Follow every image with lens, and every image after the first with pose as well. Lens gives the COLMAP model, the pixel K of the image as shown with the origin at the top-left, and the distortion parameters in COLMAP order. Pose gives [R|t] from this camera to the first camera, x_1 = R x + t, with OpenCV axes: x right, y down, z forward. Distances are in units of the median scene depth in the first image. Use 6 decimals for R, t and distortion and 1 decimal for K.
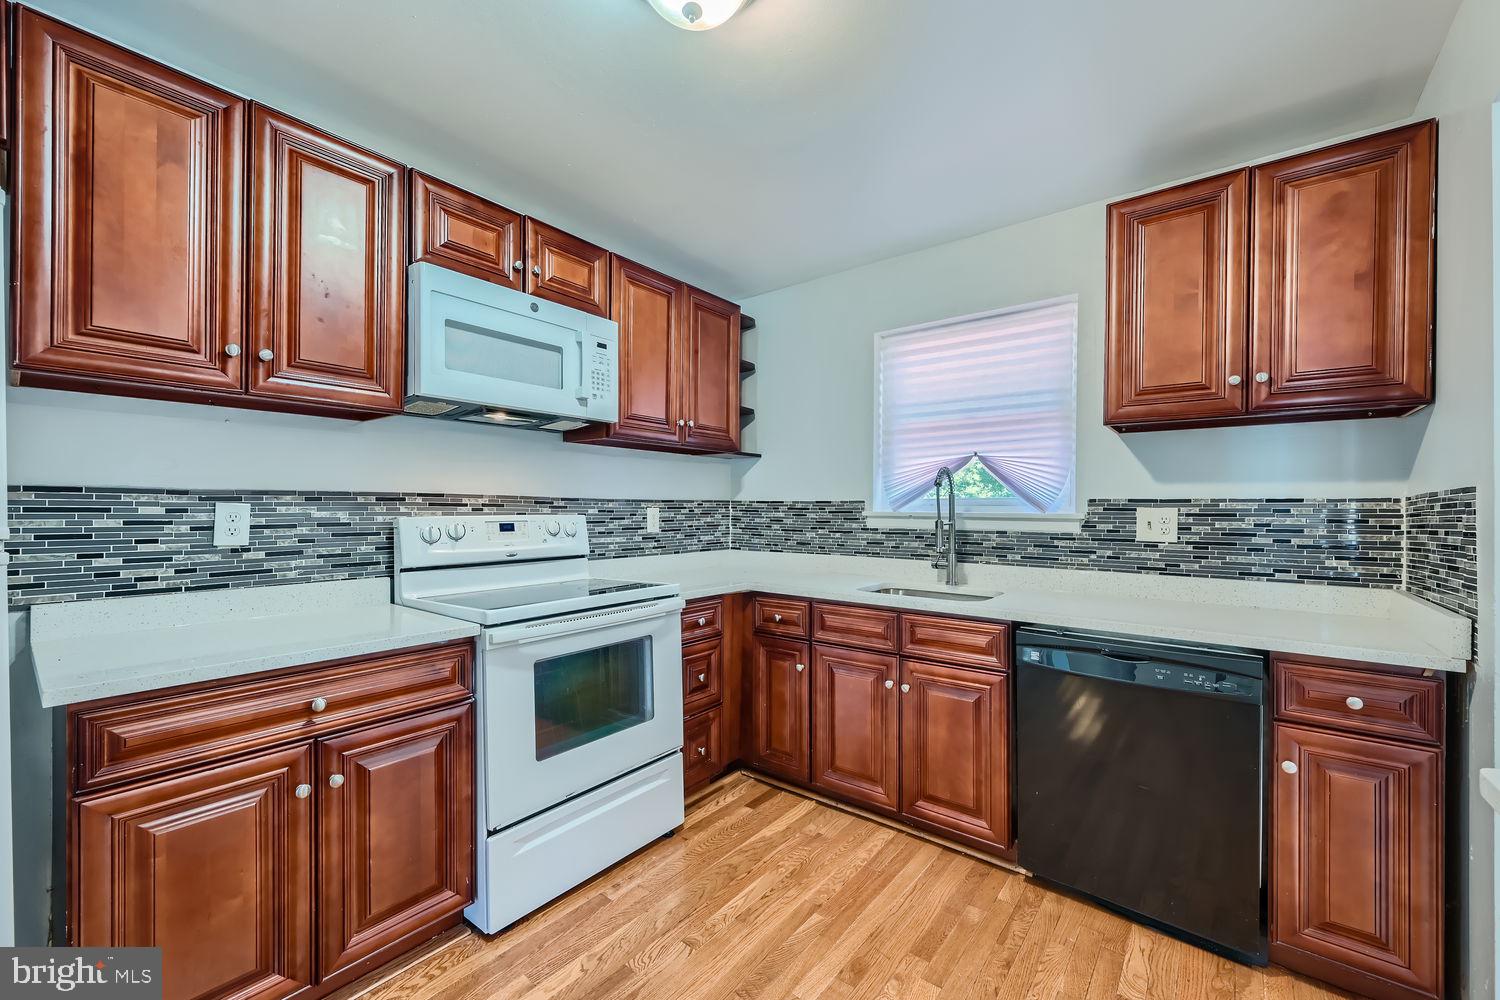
lens RADIAL K [[597.6, 0, 747.9], [0, 597.6, 510.1], [0, 0, 1]] dist [-0.000150, -0.000015]
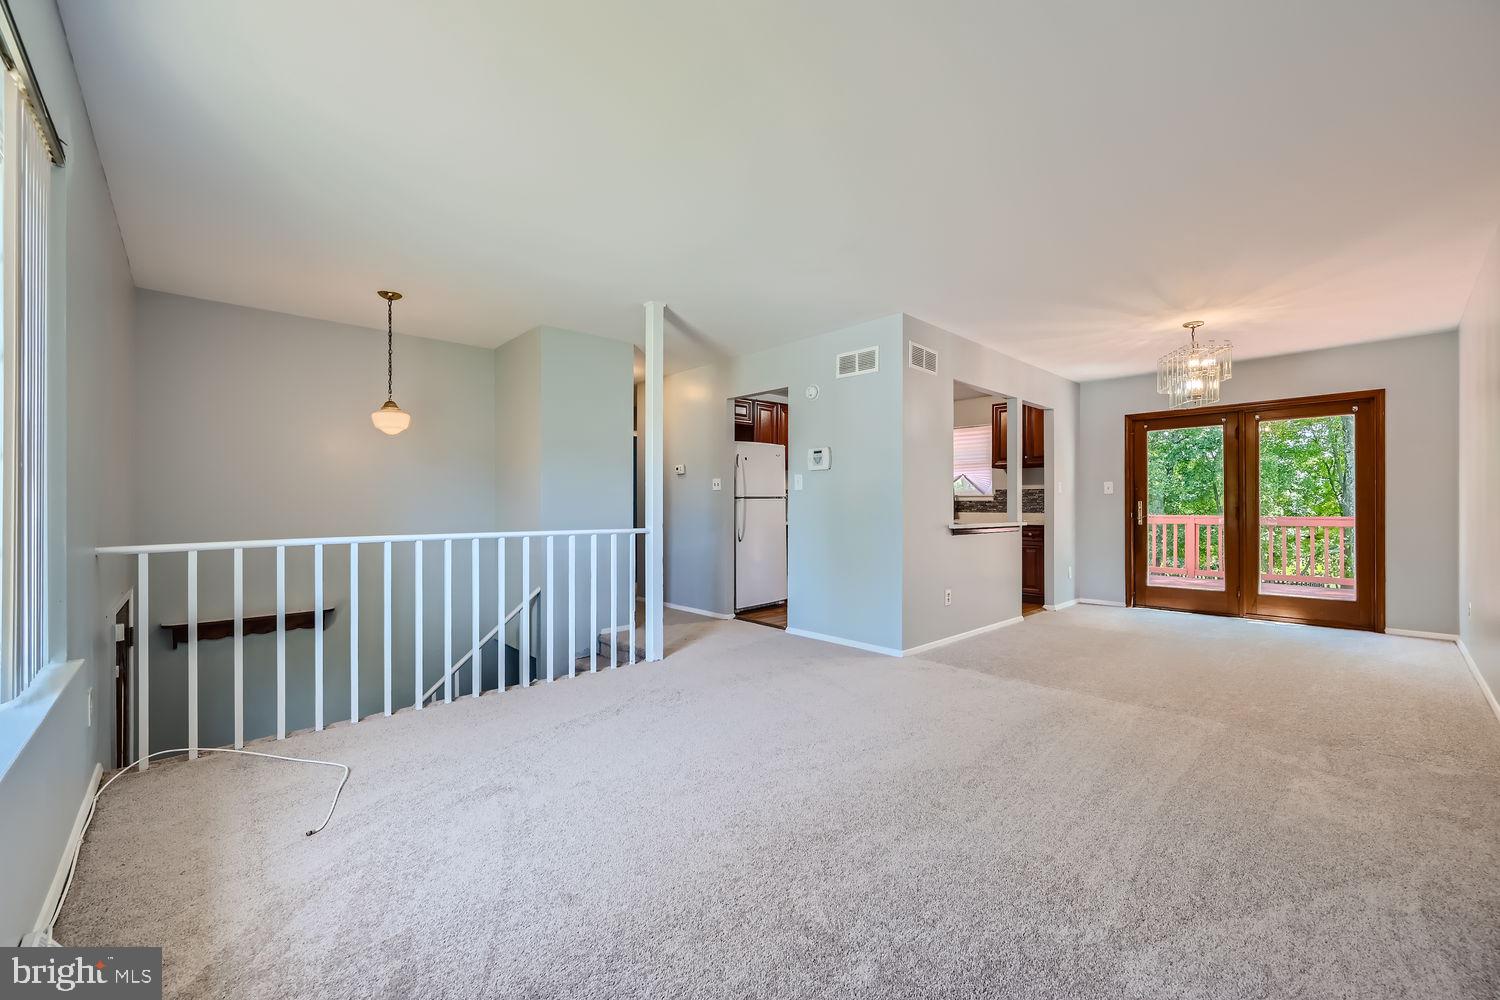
lens RADIAL K [[594.7, 0, 748.1], [0, 594.7, 508.8], [0, 0, 1]] dist [0.000033, -0.000069]
pose [[0.989152, -0.004261, -0.146832, -0.271667], [0.004957, 0.999978, 0.004373, 0.065259], [0.146810, -0.005053, 0.989152, -2.408017]]
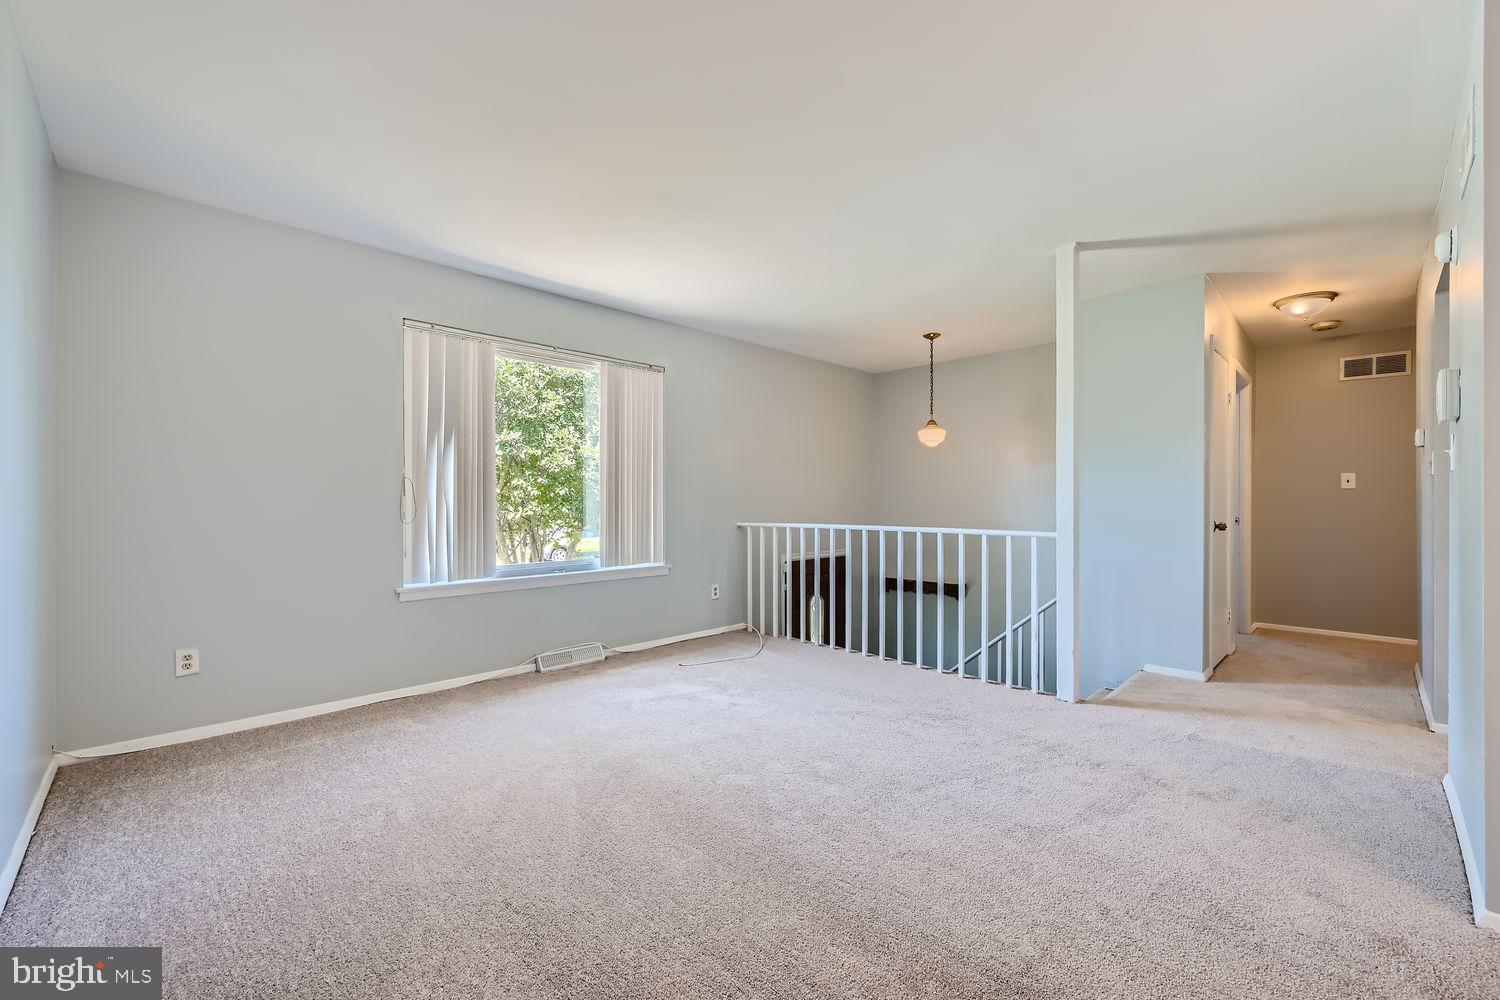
lens RADIAL K [[605.6, 0, 750.0], [0, 605.6, 500.0], [0, 0, 1]] dist [-0.001469, 0.000110]
pose [[-0.124036, -0.009037, -0.992237, 0.728141], [-0.003768, 0.999956, -0.008636, 0.067475], [0.992271, 0.002667, -0.124064, -1.214291]]
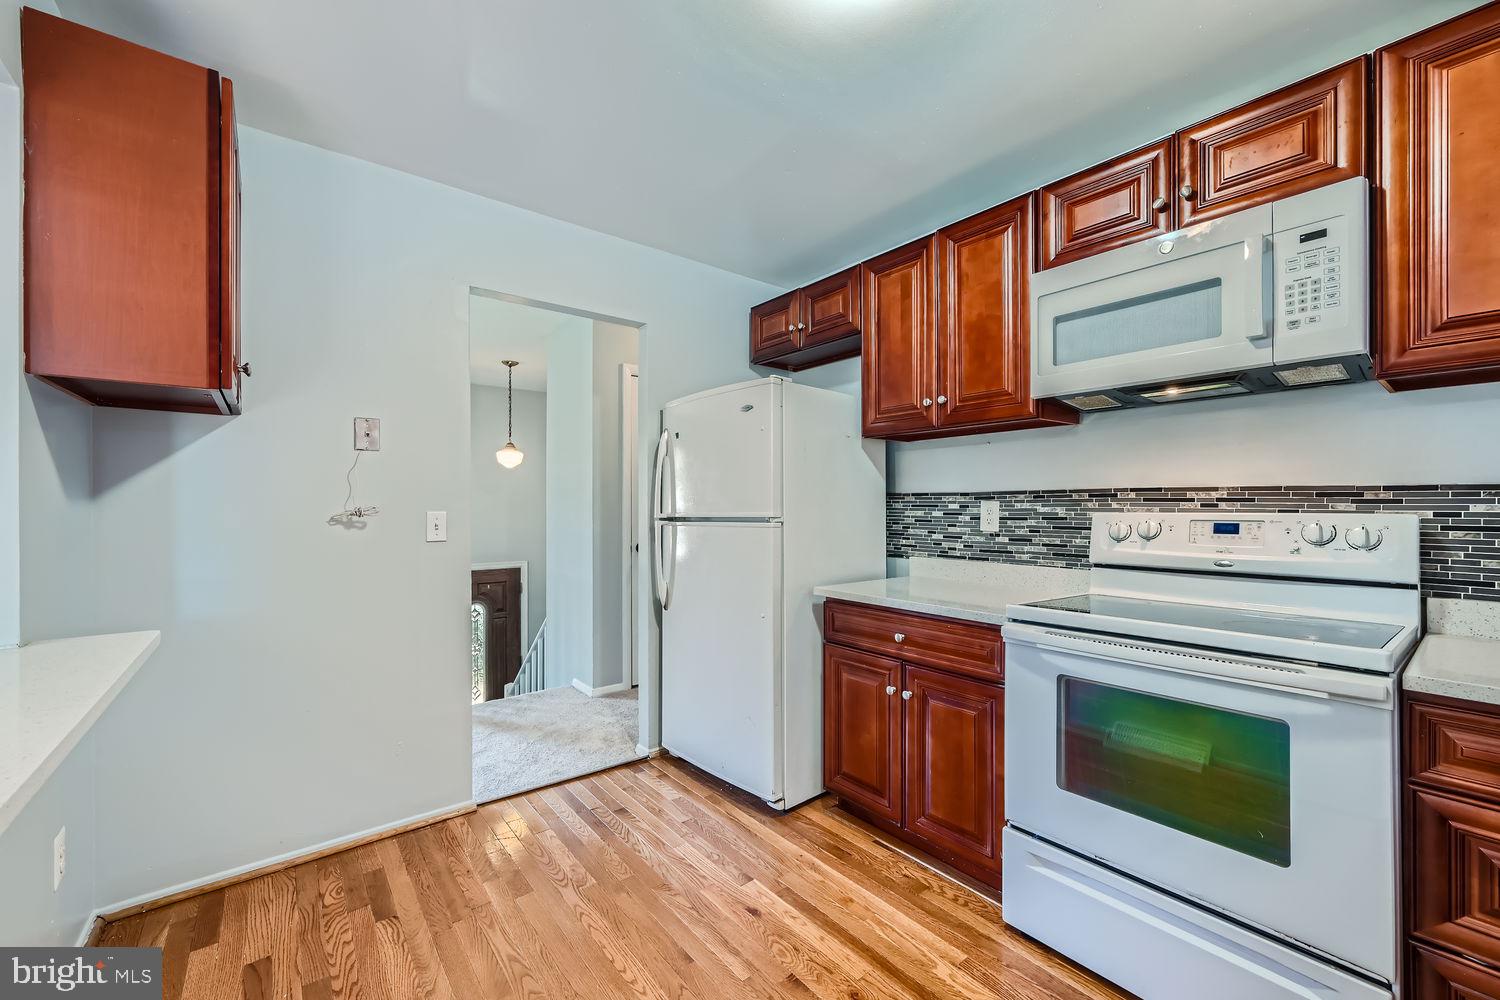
lens RADIAL K [[594.8, 0, 749.2], [0, 594.8, 505.6], [0, 0, 1]] dist [-0.001168, -0.000116]
pose [[-0.224365, -0.004250, -0.974496, 0.491550], [-0.003515, 0.999988, -0.003552, 0.004672], [0.974499, 0.002629, -0.224377, 0.597127]]
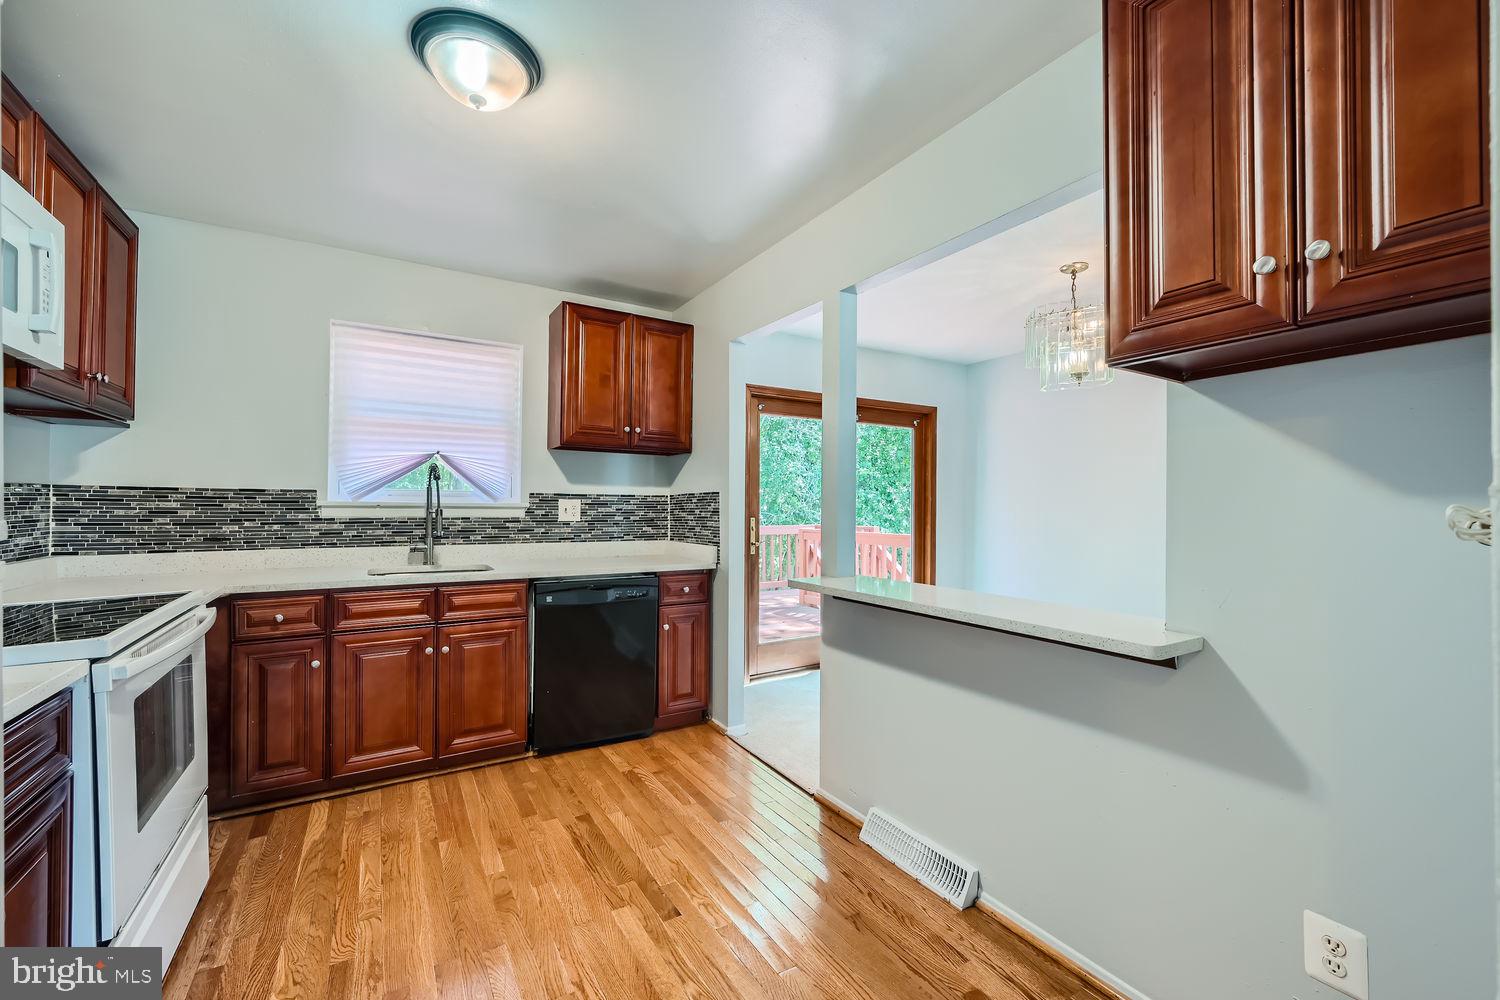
lens RADIAL K [[605.6, 0, 750.0], [0, 605.6, 500.0], [0, 0, 1]] dist [-0.001469, 0.000110]
pose [[0.342251, 0.004998, 0.939595, -0.638883], [-0.004196, 0.999984, -0.003791, 0.001621], [-0.939599, -0.002645, 0.342266, 0.015653]]
